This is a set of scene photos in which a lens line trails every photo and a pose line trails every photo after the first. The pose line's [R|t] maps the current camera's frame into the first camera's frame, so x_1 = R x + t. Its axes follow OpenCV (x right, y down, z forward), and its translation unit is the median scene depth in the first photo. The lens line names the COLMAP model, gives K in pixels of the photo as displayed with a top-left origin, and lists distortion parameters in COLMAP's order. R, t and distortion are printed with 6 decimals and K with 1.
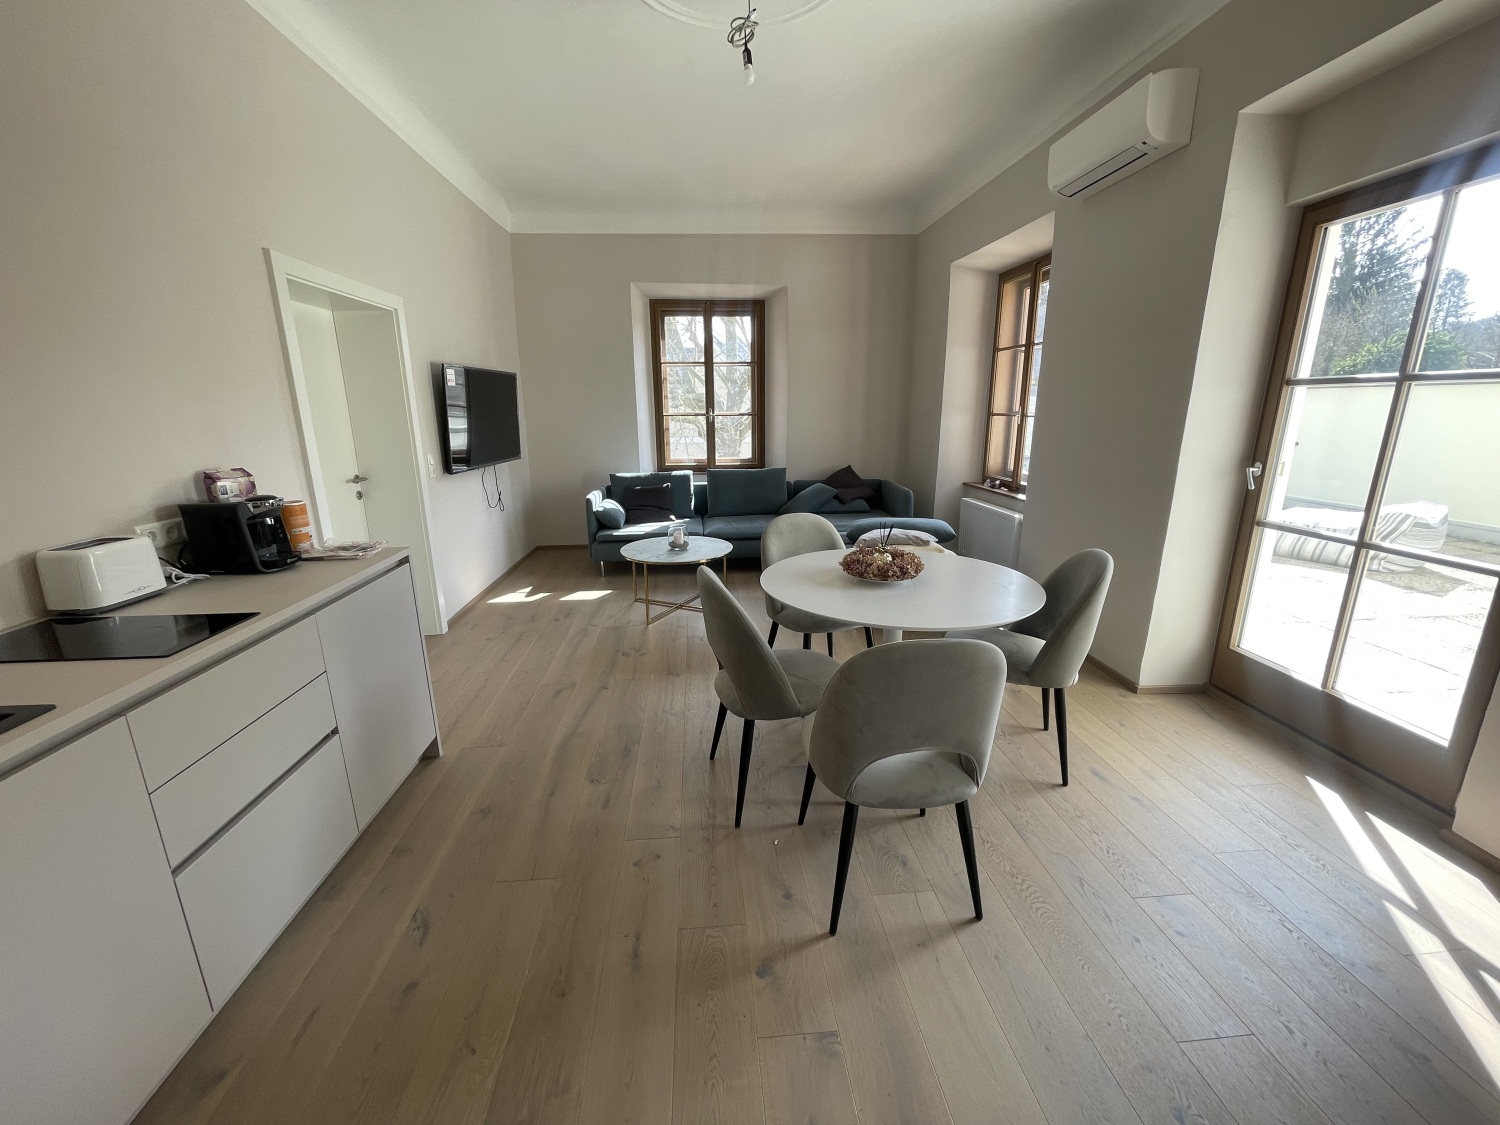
lens RADIAL K [[603.6, 0, 748.7], [0, 603.6, 560.2], [0, 0, 1]] dist [-0.002914, -0.000604]
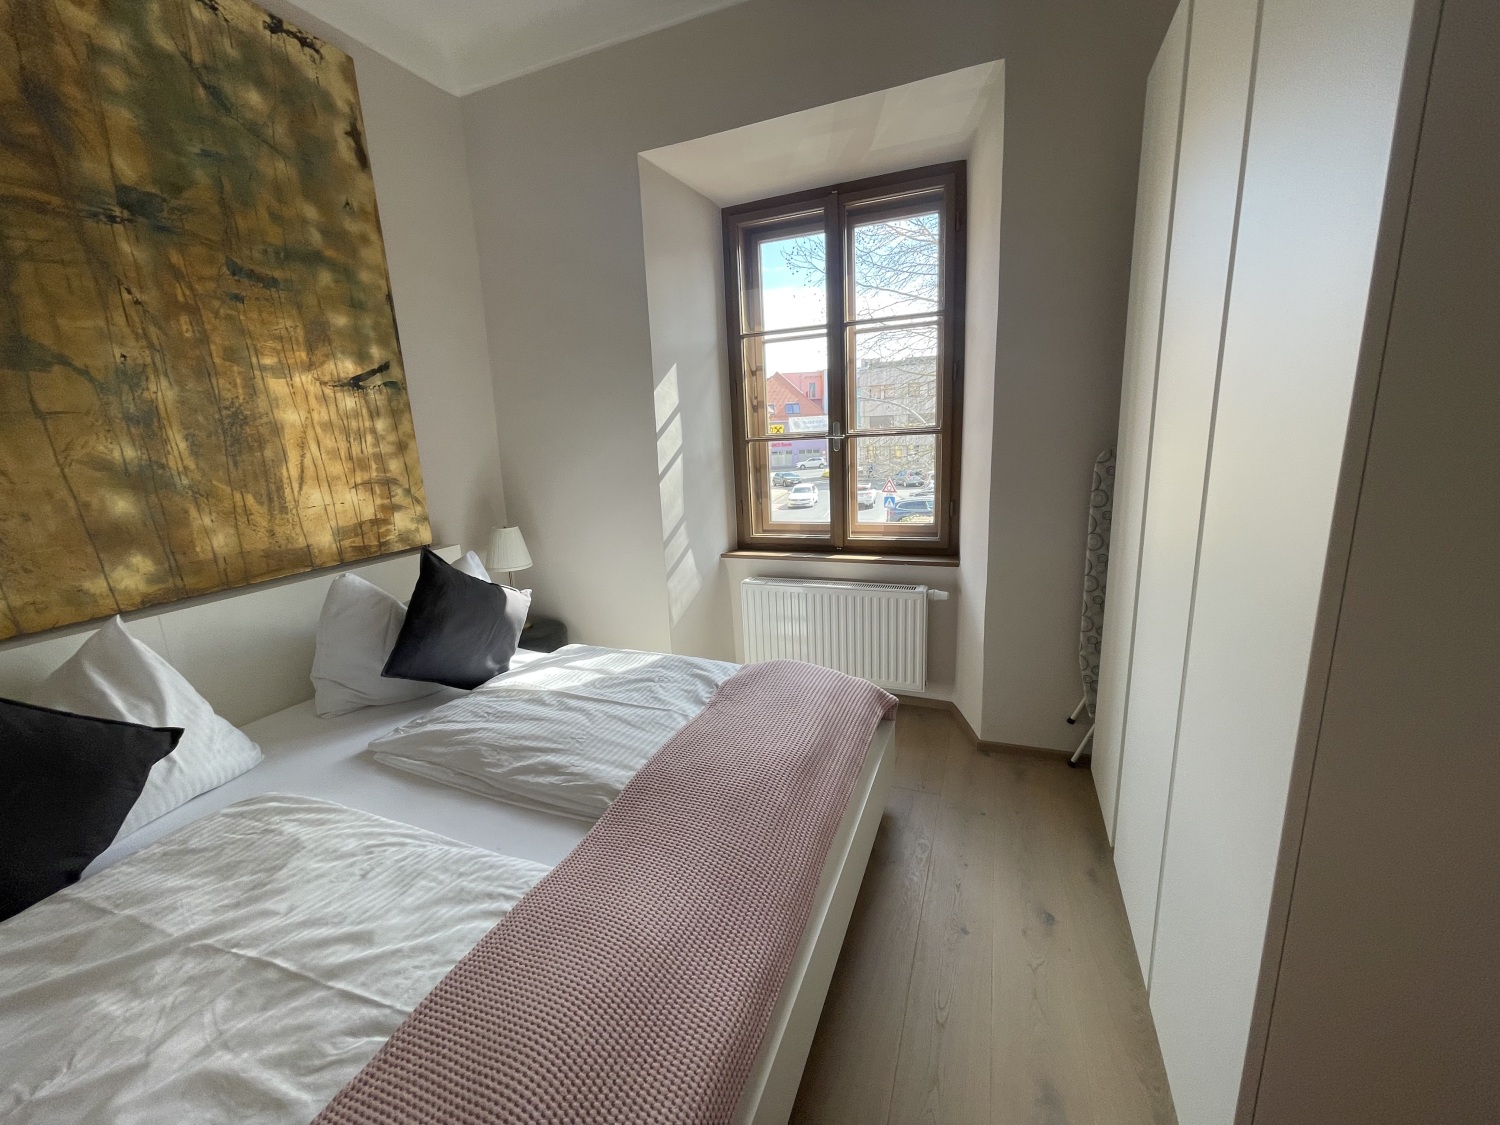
lens RADIAL K [[603.6, 0, 753.5], [0, 603.6, 562.6], [0, 0, 1]] dist [-0.002914, -0.000604]
pose [[0.889715, 0.059578, -0.452612, 0.140959], [-0.070236, 0.997508, -0.006762, -0.195791], [0.451081, 0.037806, 0.891682, 0.808692]]
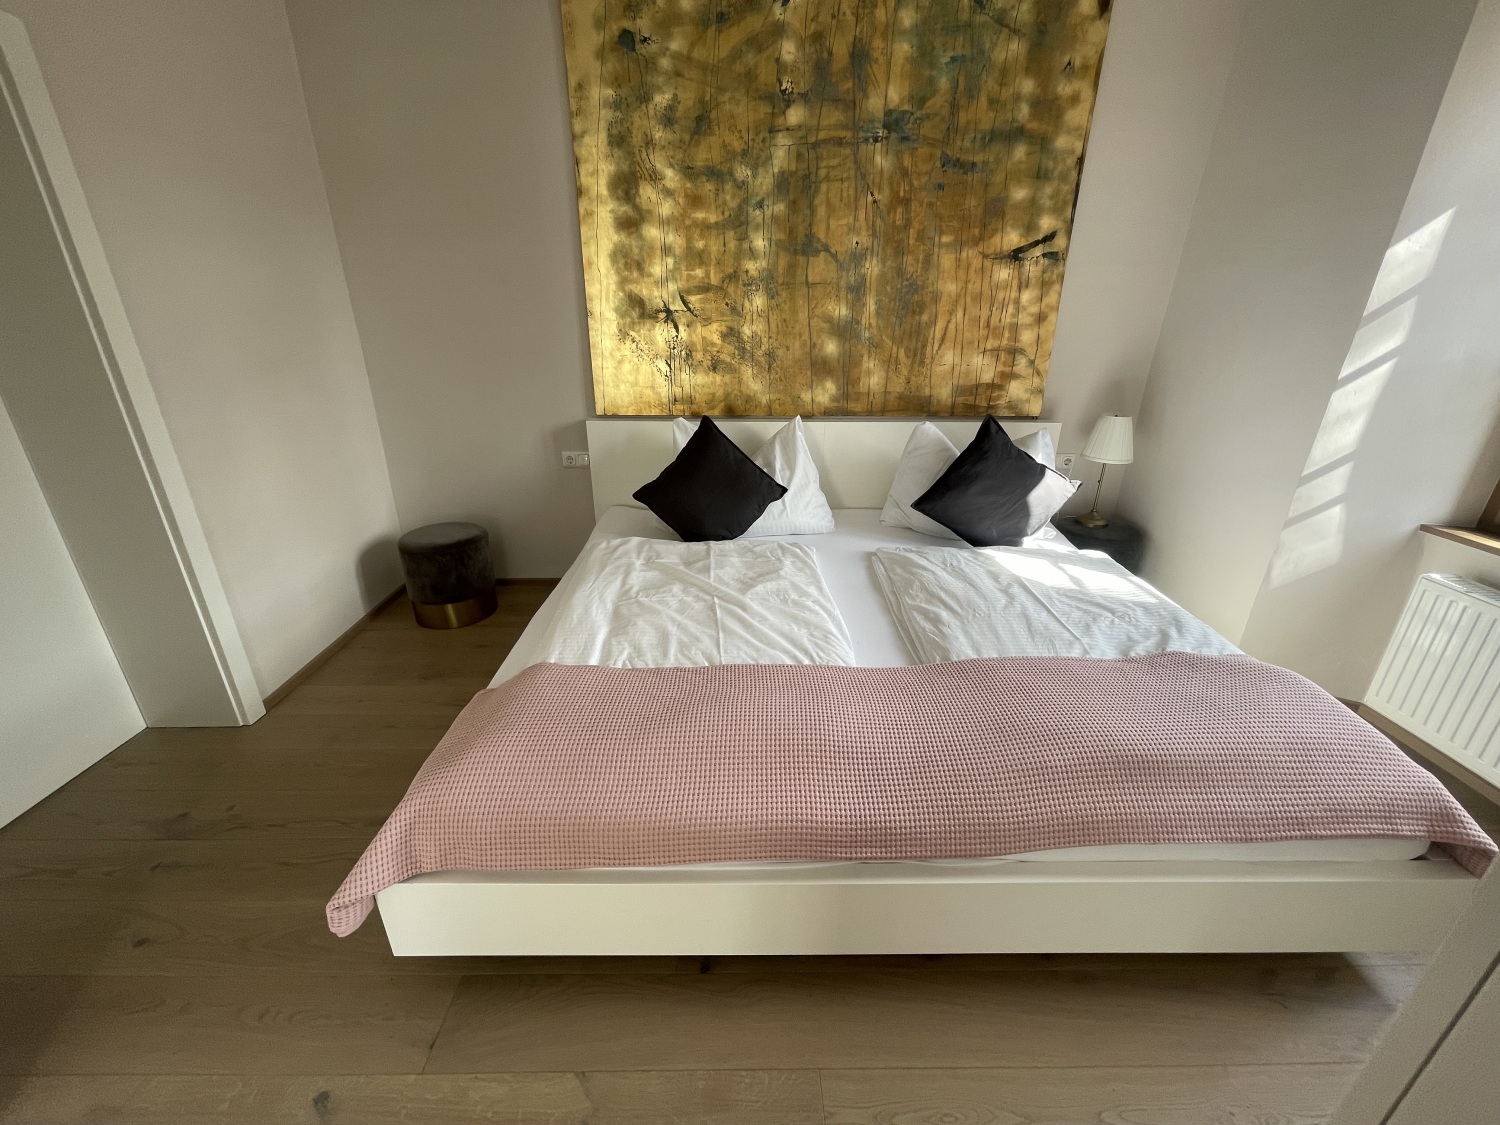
lens RADIAL K [[603.6, 0, 740.6], [0, 603.6, 561.8], [0, 0, 1]] dist [-0.002914, -0.000604]
pose [[-0.088212, 0.376334, -0.922275, 0.258949], [-0.252834, 0.887103, 0.386164, -0.228951], [0.963480, 0.267247, 0.016897, 0.938335]]
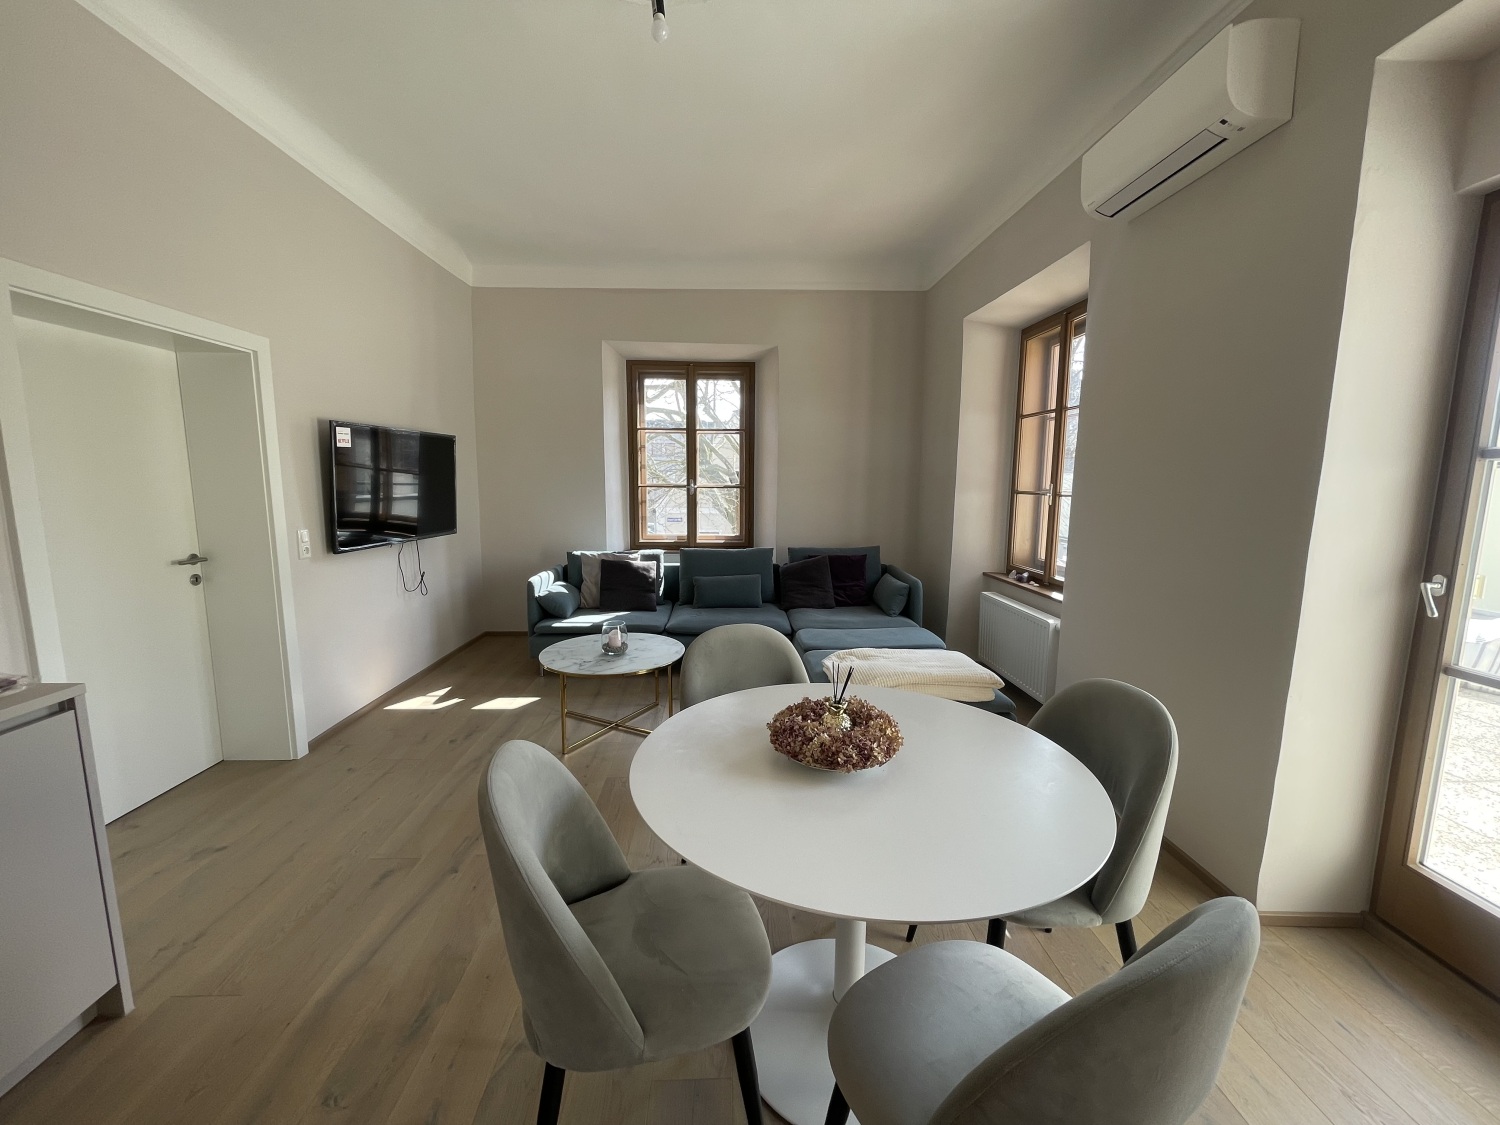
lens RADIAL K [[603.6, 0, 747.5], [0, 603.6, 559.4], [0, 0, 1]] dist [-0.002914, -0.000604]
pose [[0.998740, 0.022930, -0.044630, 0.086973], [-0.027979, 0.992854, -0.116005, -0.051978], [0.041651, 0.117108, 0.992245, 0.206292]]
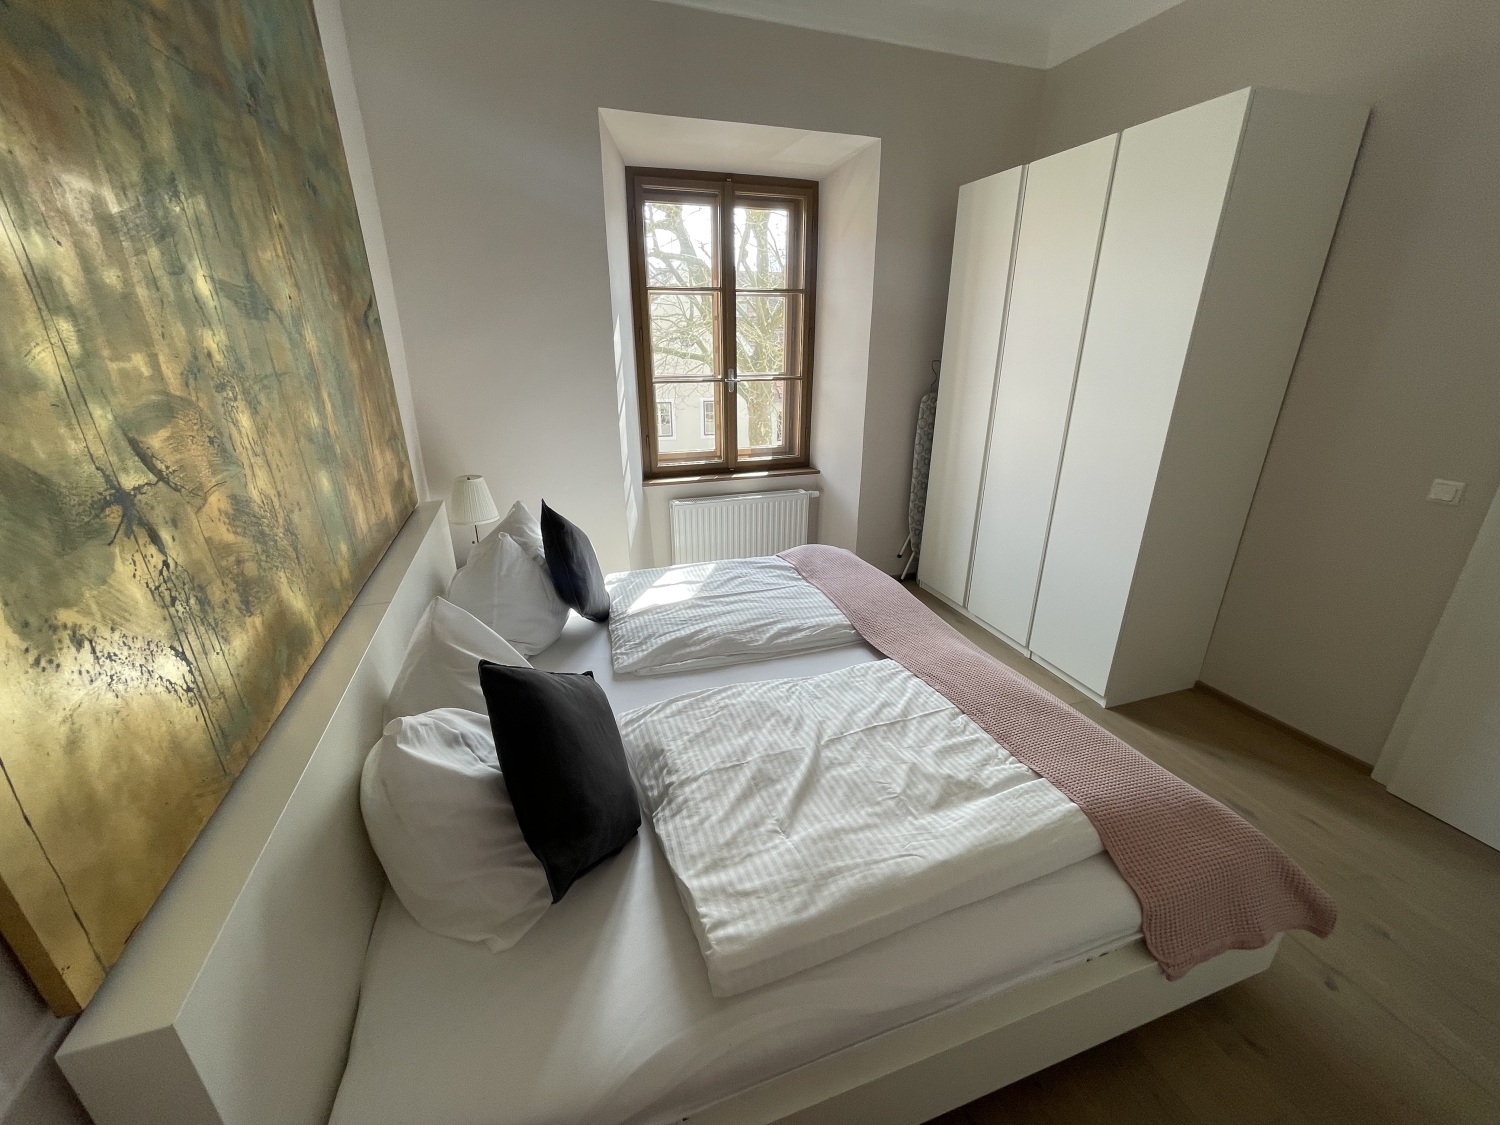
lens RADIAL K [[603.6, 0, 738.9], [0, 603.6, 563.8], [0, 0, 1]] dist [-0.002914, -0.000604]
pose [[0.972720, -0.081927, 0.217033, -0.290645], [0.057414, 0.991477, 0.116948, -0.188301], [-0.224764, -0.101297, 0.969134, 0.579424]]
